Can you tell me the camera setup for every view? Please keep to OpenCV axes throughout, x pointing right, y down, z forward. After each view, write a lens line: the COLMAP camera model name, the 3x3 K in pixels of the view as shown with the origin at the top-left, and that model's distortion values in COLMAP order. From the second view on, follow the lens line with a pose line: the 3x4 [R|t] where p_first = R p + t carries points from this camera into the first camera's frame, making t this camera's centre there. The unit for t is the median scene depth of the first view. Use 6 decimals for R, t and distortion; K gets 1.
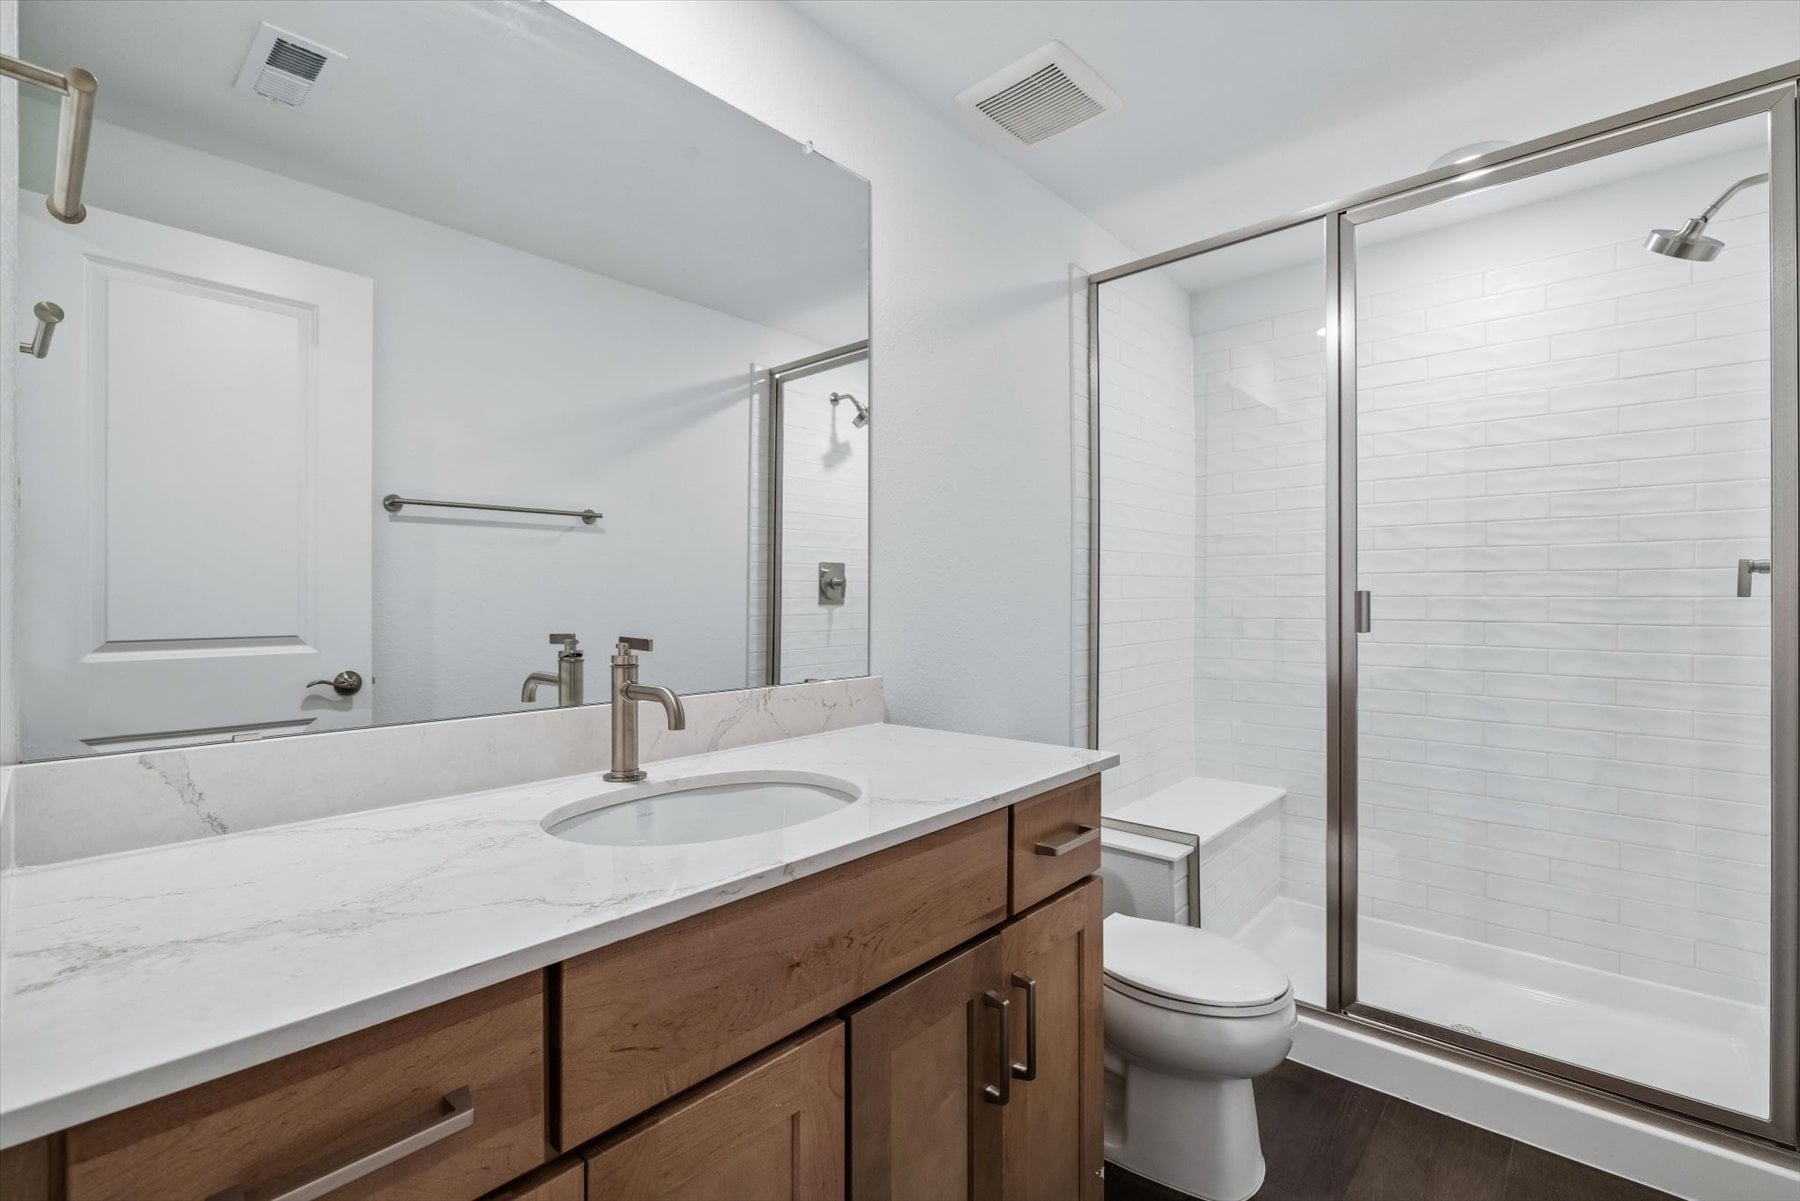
lens RADIAL K [[842.5, 0, 907.5], [0, 842.5, 596.7], [0, 0, 1]] dist [-0.000622, 0.000137]
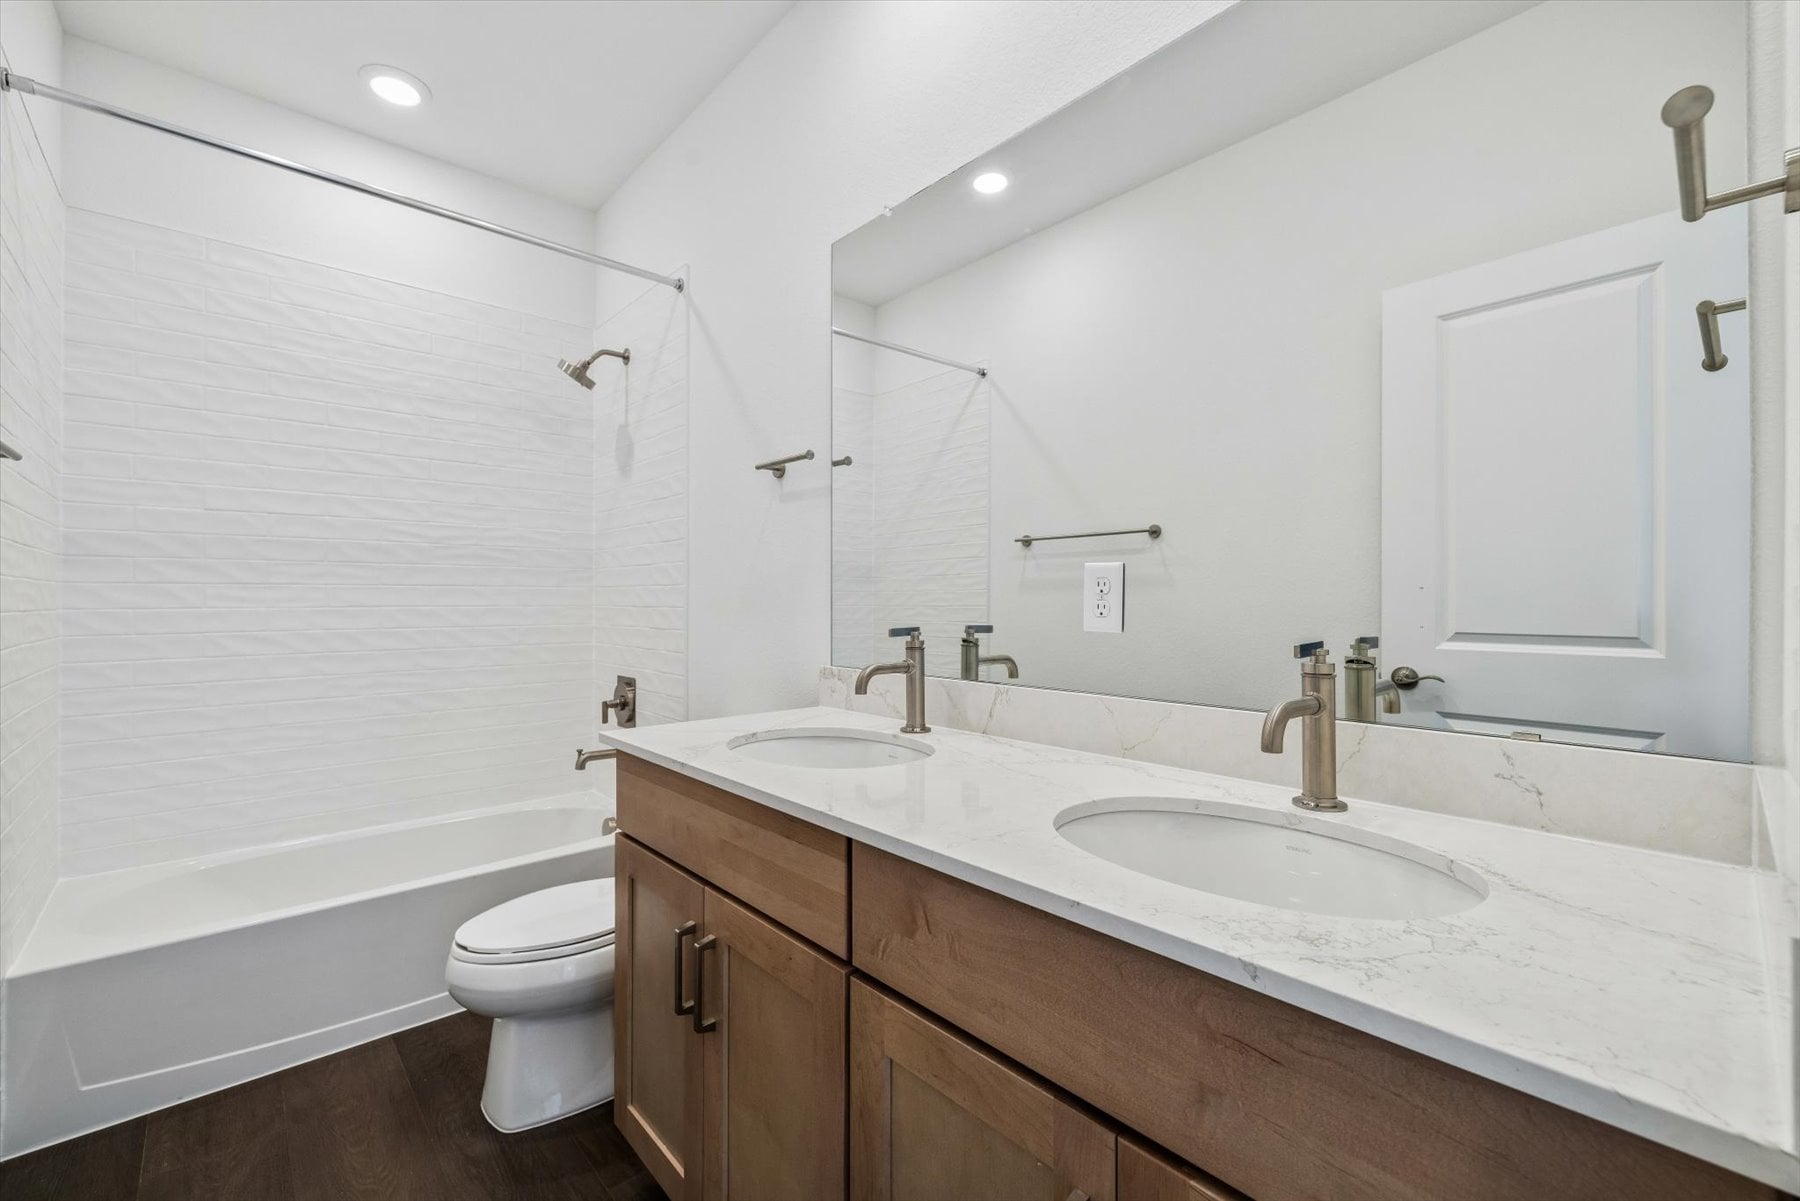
lens RADIAL K [[842.5, 0, 907.5], [0, 842.5, 596.7], [0, 0, 1]] dist [-0.000622, 0.000137]
pose [[-0.142285, 0.005203, -0.989812, 0.616074], [0.007174, 0.999965, 0.004225, -0.015704], [0.989800, -0.006500, -0.142317, 0.712825]]
